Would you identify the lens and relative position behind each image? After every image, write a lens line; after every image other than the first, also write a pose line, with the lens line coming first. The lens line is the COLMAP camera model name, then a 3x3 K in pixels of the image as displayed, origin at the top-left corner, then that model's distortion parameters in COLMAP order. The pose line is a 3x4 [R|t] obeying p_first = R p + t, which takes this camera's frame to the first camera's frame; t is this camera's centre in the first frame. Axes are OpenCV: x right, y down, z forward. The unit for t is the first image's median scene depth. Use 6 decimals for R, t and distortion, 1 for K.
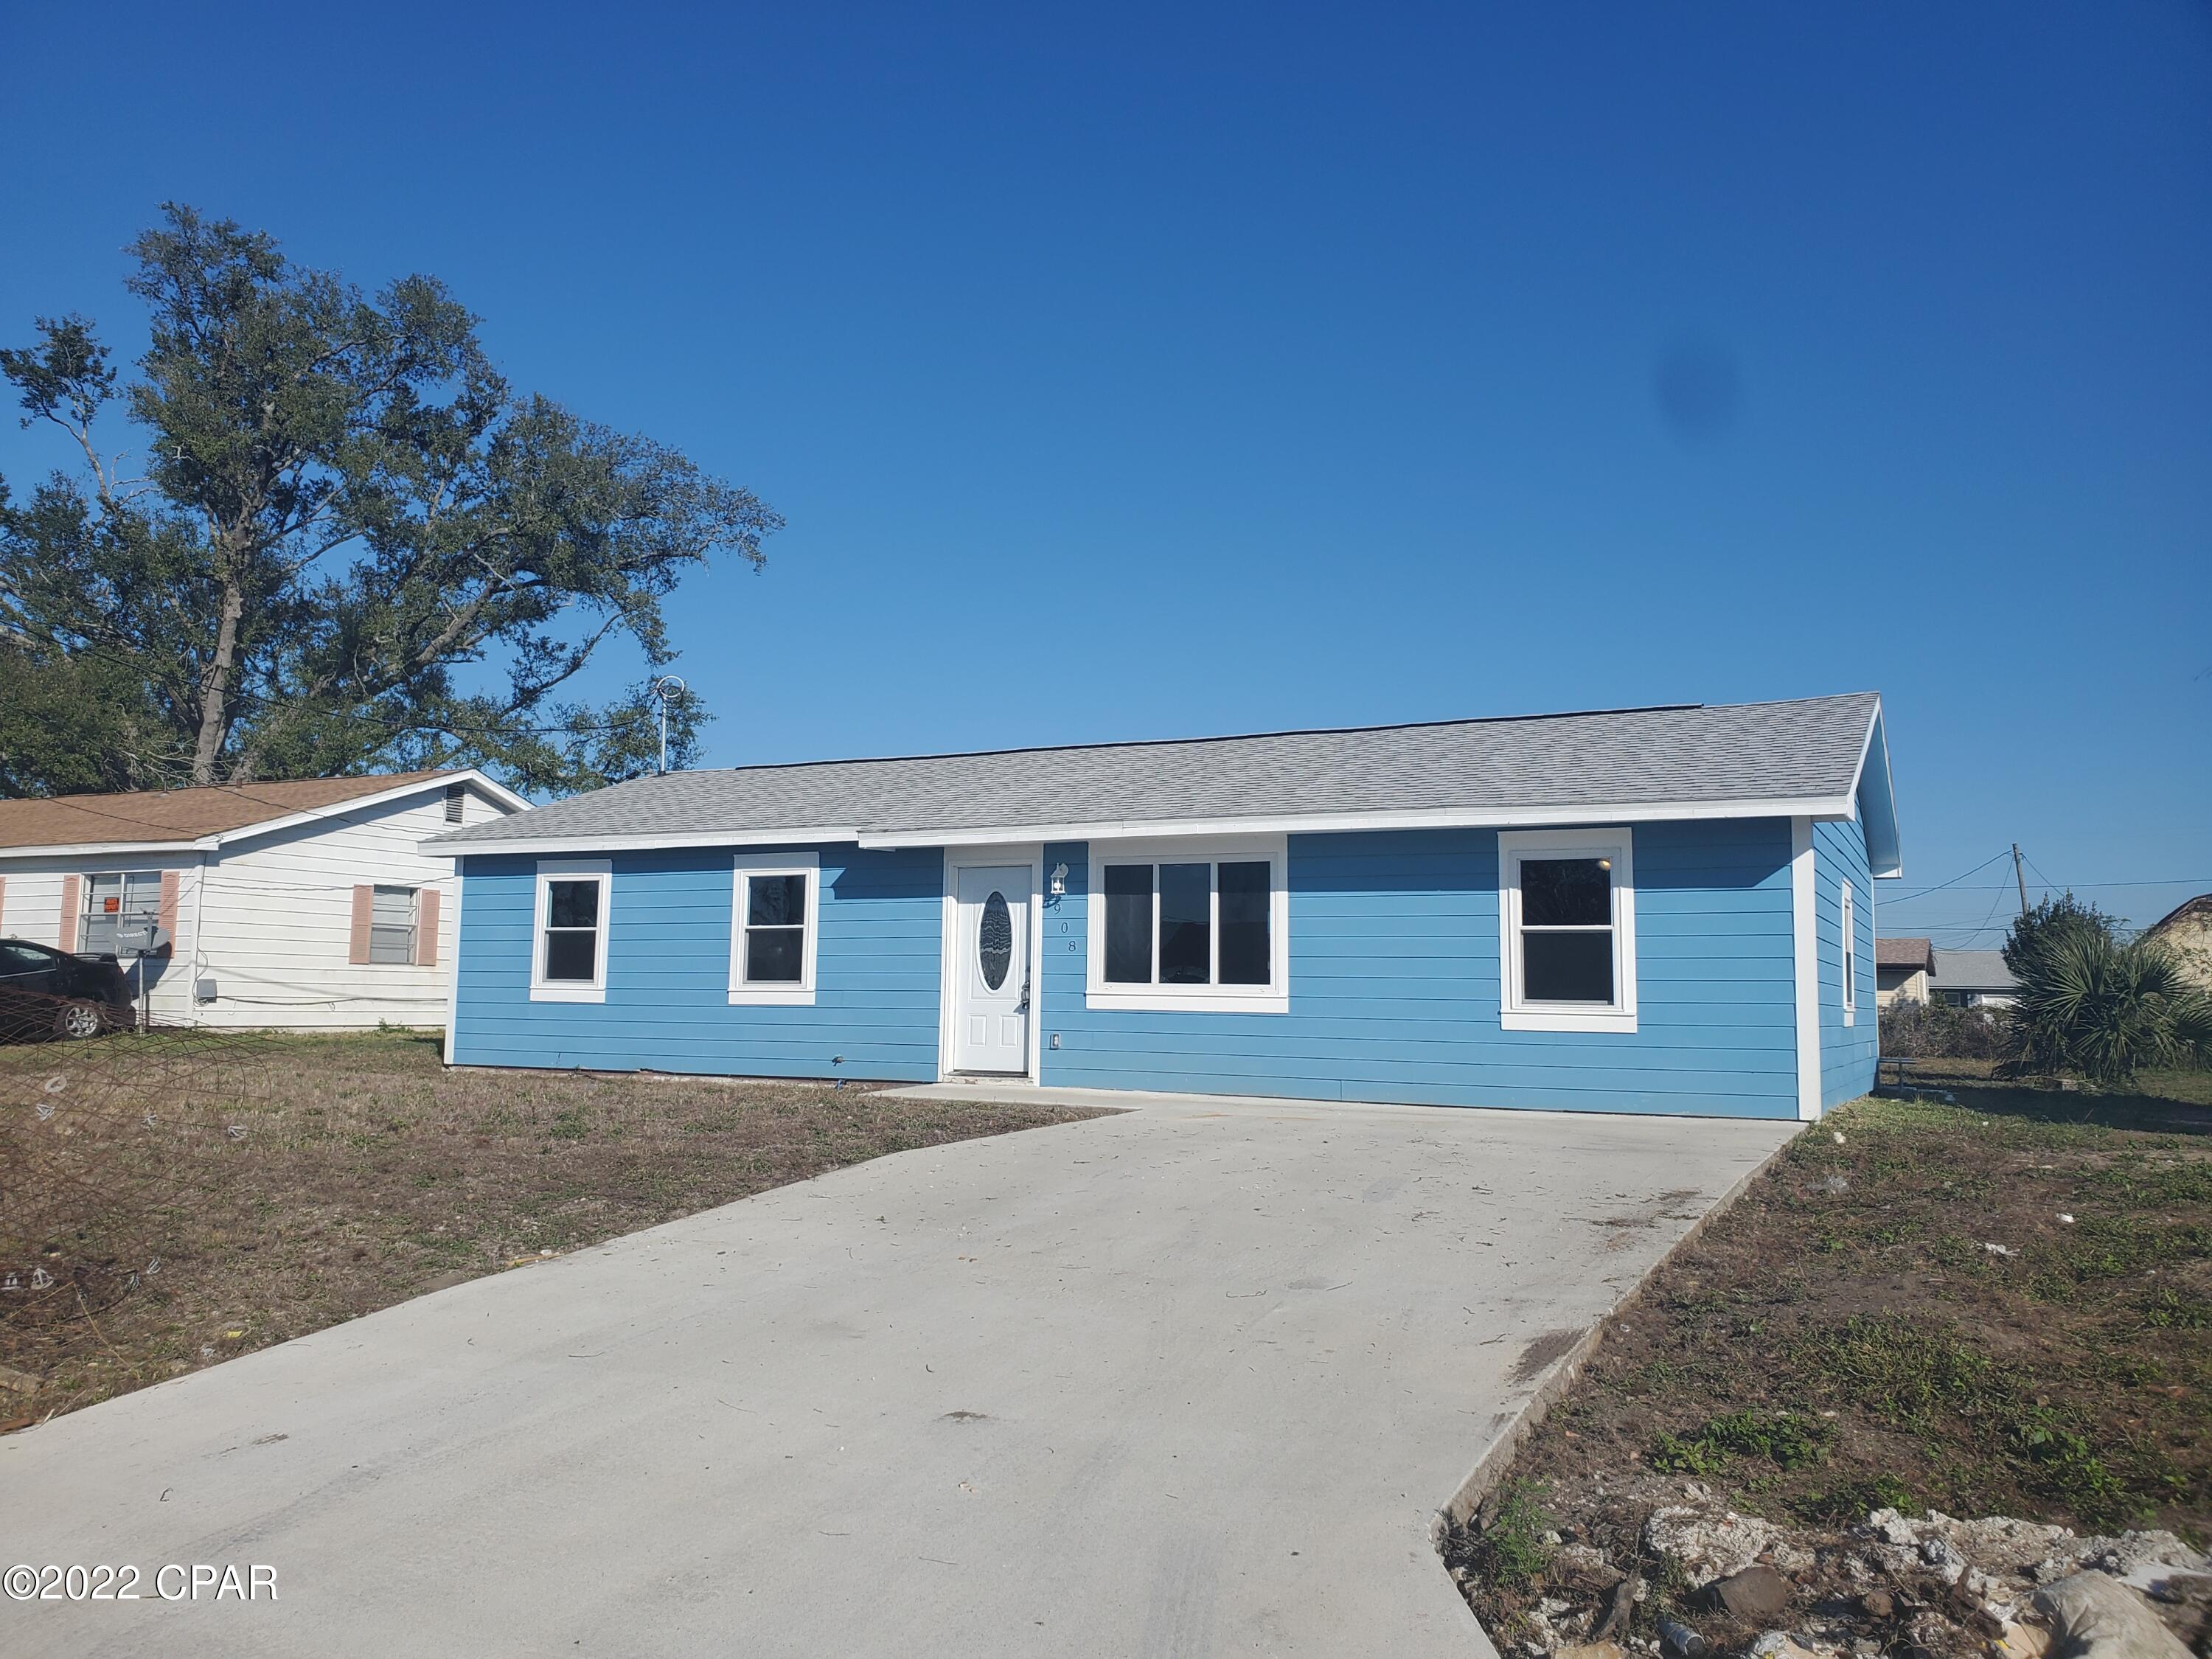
lens RADIAL K [[1680.7, 0, 1106.0], [0, 1680.7, 829.5], [0, 0, 1]] dist [0.114043, -0.171768]
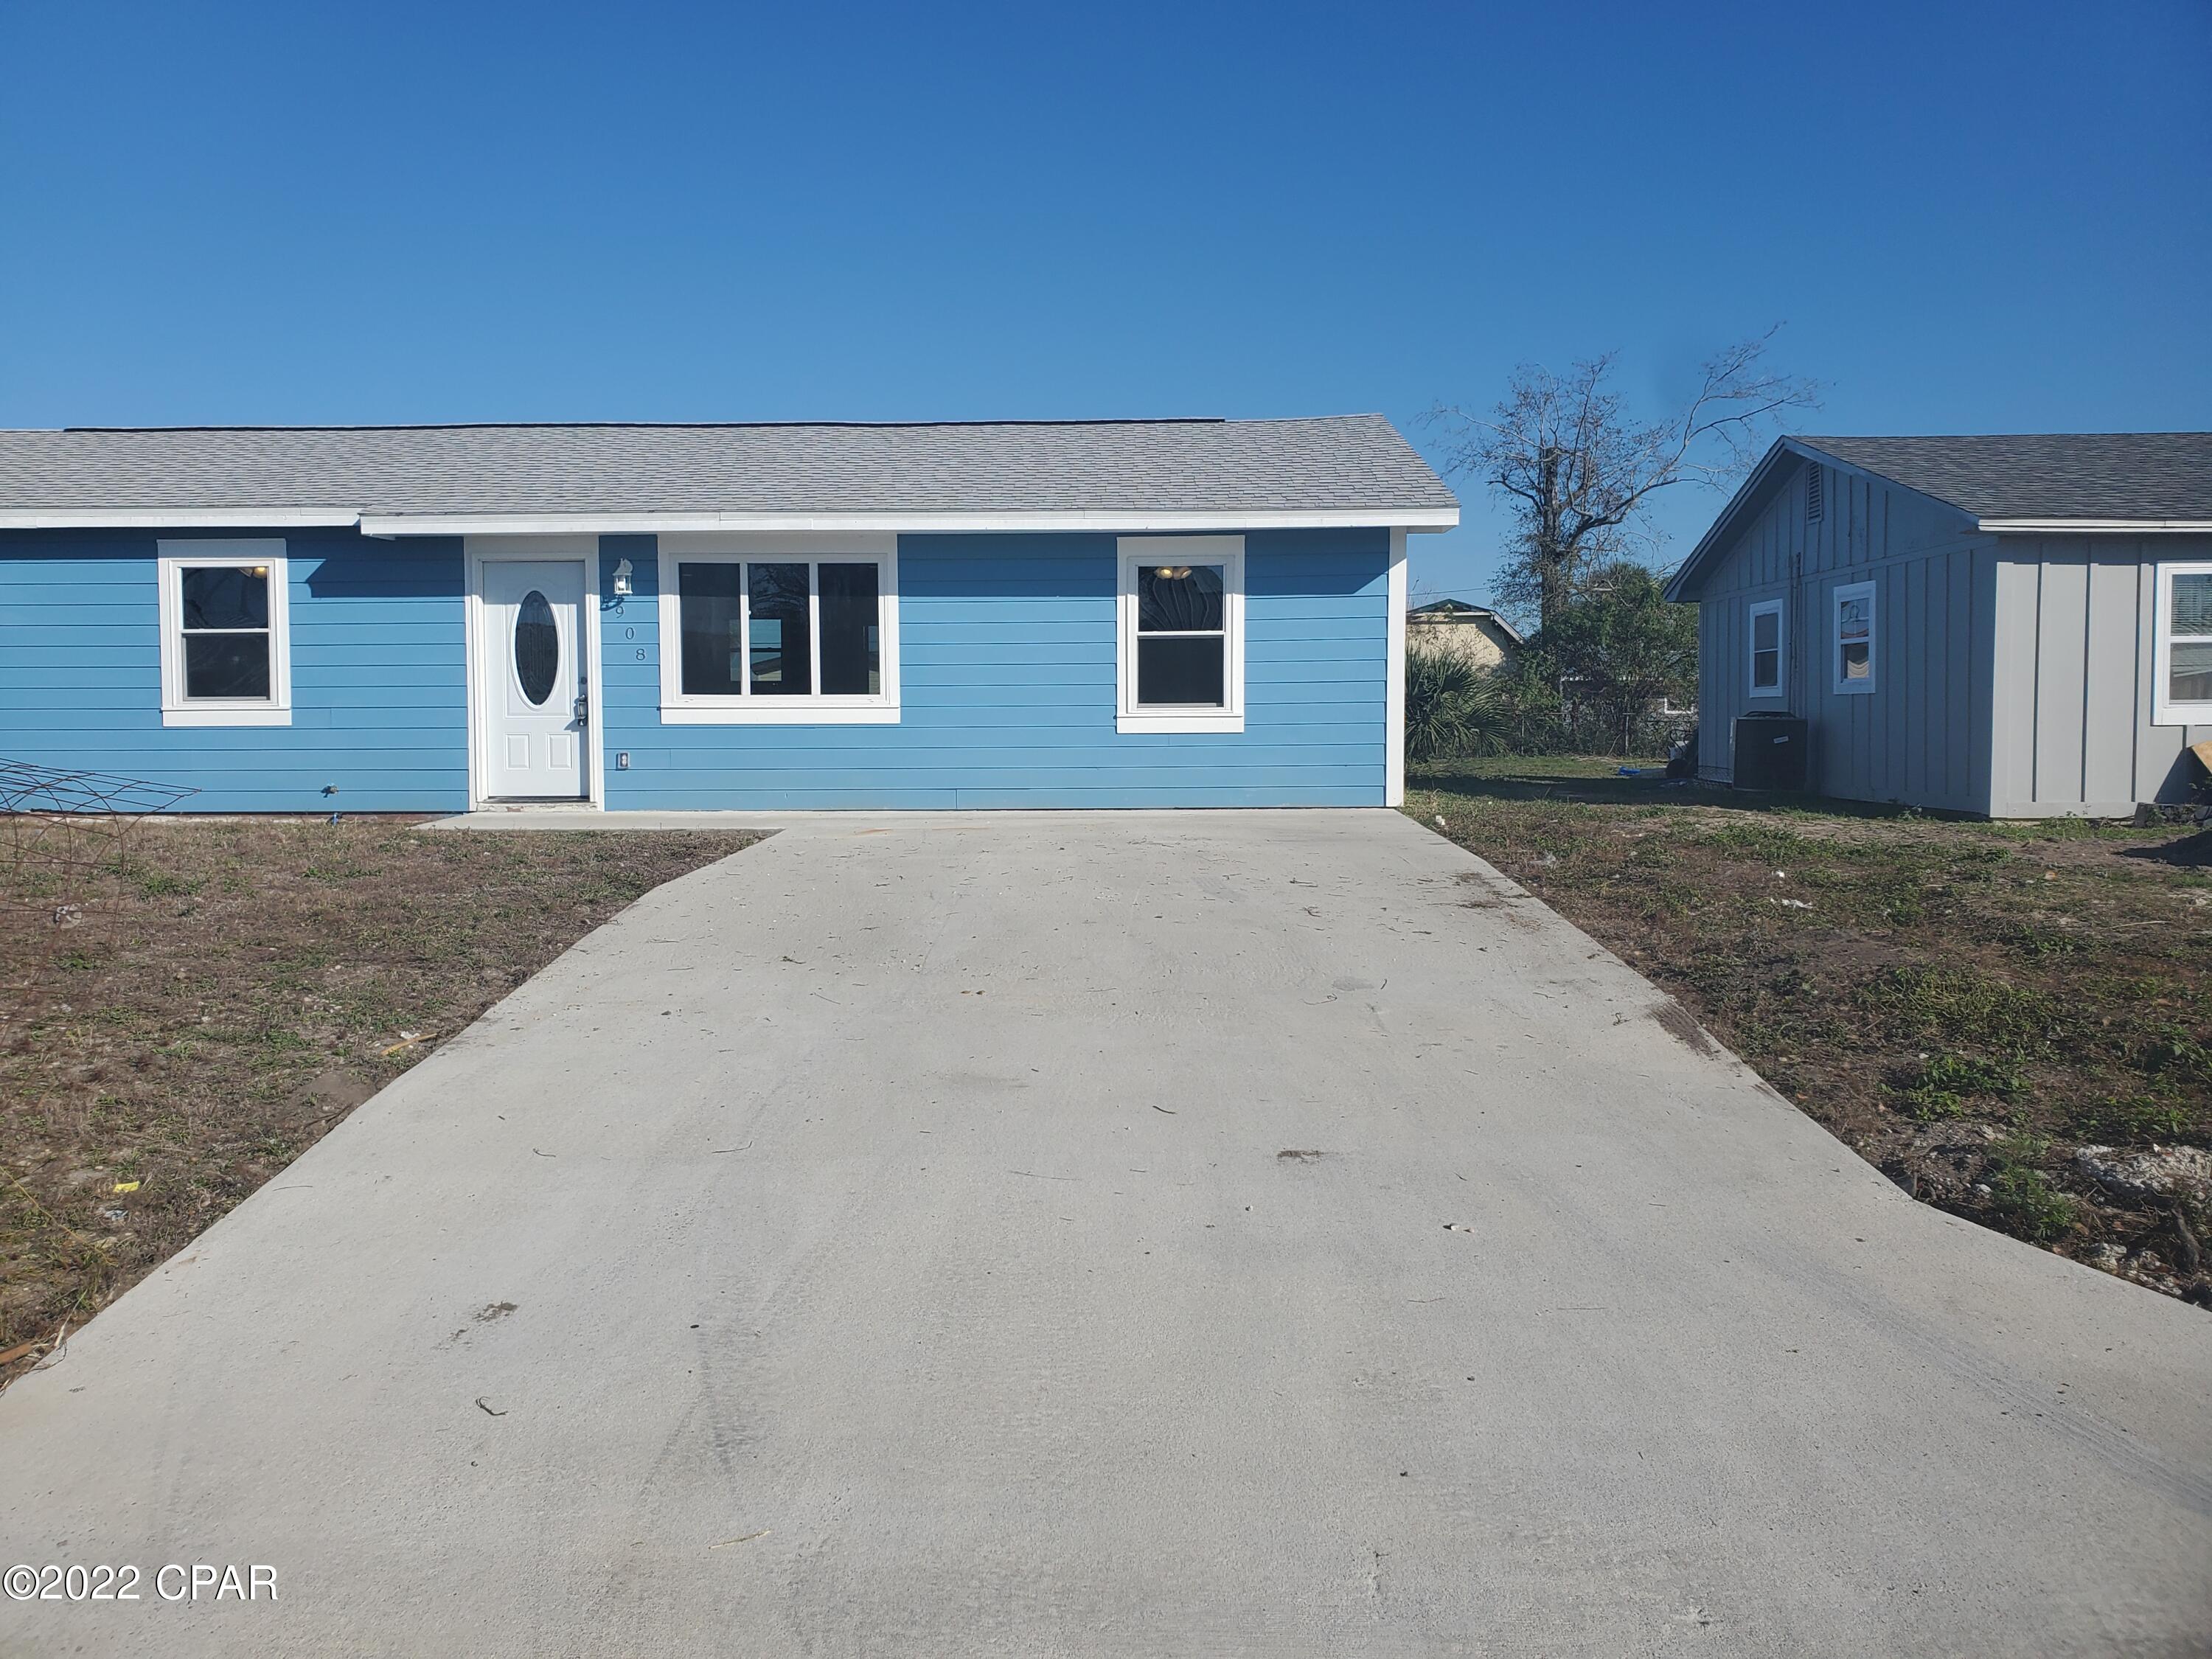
lens RADIAL K [[1680.7, 0, 1106.0], [0, 1680.7, 829.5], [0, 0, 1]] dist [0.114043, -0.171768]
pose [[0.904232, -0.050264, 0.424072, -0.184369], [-0.023335, 0.985750, 0.166593, 0.005594], [-0.426403, -0.160535, 0.890174, 0.081284]]
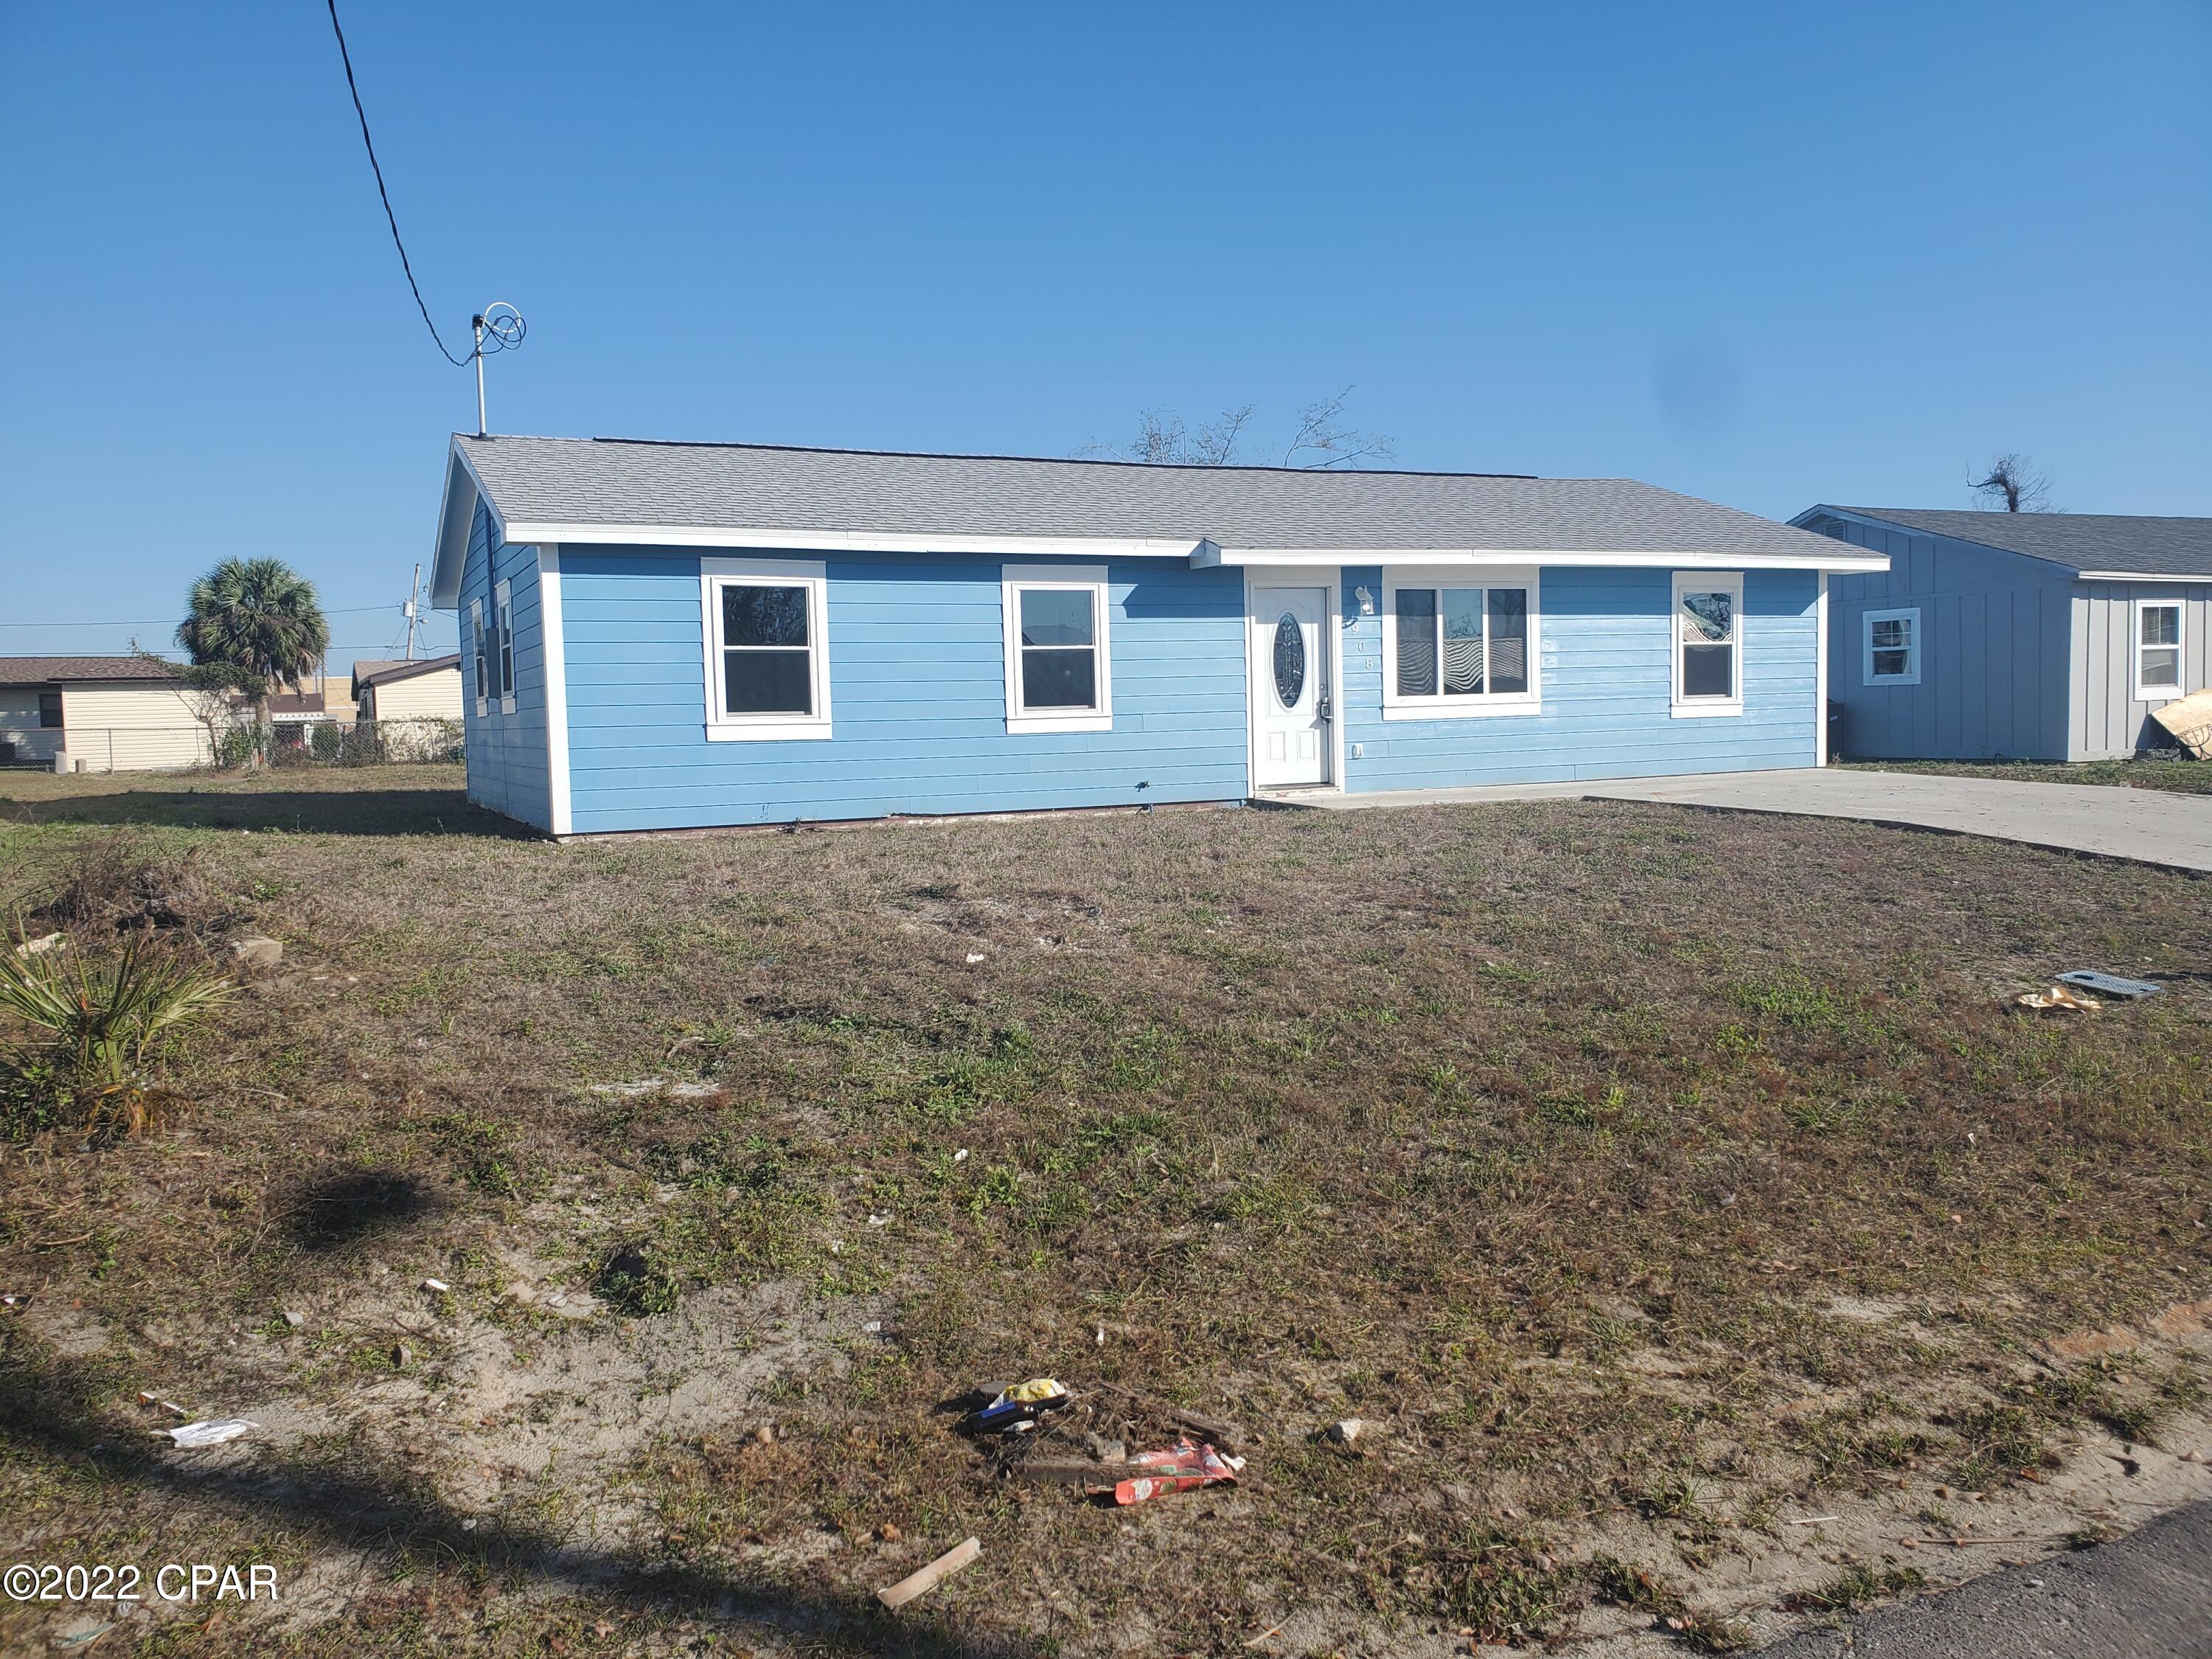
lens RADIAL K [[1680.7, 0, 1106.0], [0, 1680.7, 829.5], [0, 0, 1]] dist [0.114043, -0.171768]
pose [[0.618668, -0.086498, 0.780877, -0.991823], [-0.041447, 0.988943, 0.142383, 0.027413], [-0.784559, -0.120453, 0.608242, 0.461465]]
